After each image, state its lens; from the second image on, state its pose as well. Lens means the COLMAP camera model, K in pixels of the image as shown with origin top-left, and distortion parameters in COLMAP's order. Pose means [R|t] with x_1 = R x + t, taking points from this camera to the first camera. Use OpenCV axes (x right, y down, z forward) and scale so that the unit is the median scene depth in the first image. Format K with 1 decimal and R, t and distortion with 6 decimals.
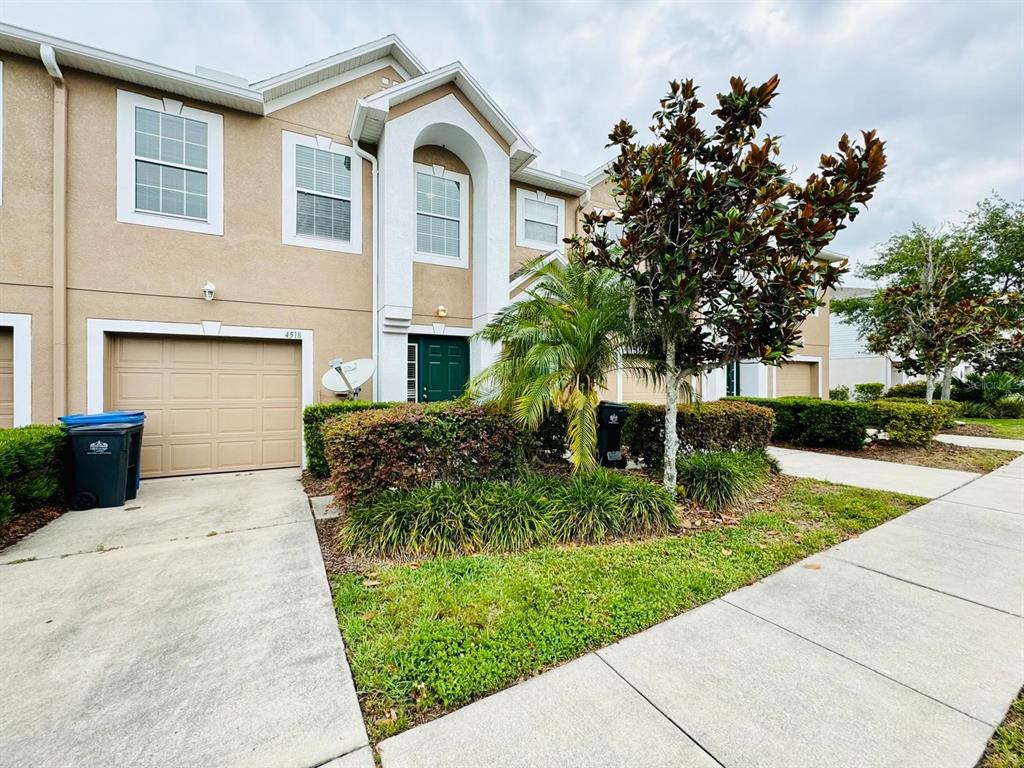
lens RADIAL K [[410.1, 0, 512.5], [0, 410.1, 382.5], [0, 0, 1]] dist [-0.000121, -0.000012]
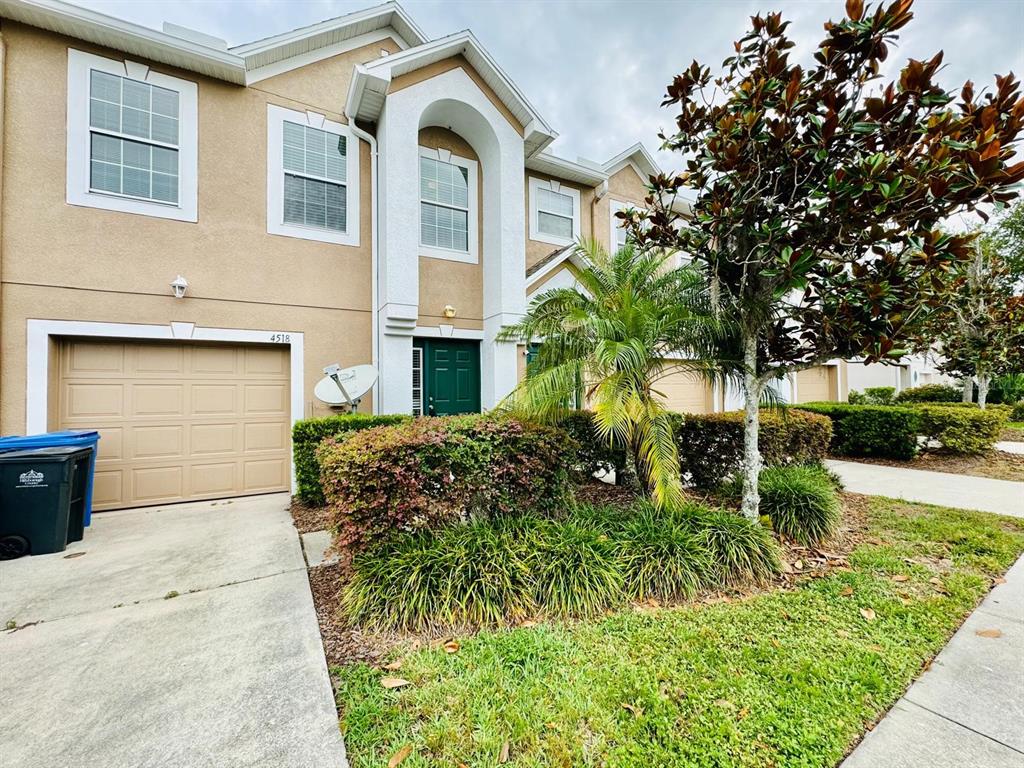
lens RADIAL K [[410.1, 0, 512.5], [0, 410.1, 382.5], [0, 0, 1]] dist [-0.000121, -0.000012]
pose [[0.999666, -0.011756, 0.022998, -0.078974], [0.012215, 0.999727, -0.019938, -0.000023], [-0.022757, 0.020212, 0.999537, 0.150474]]
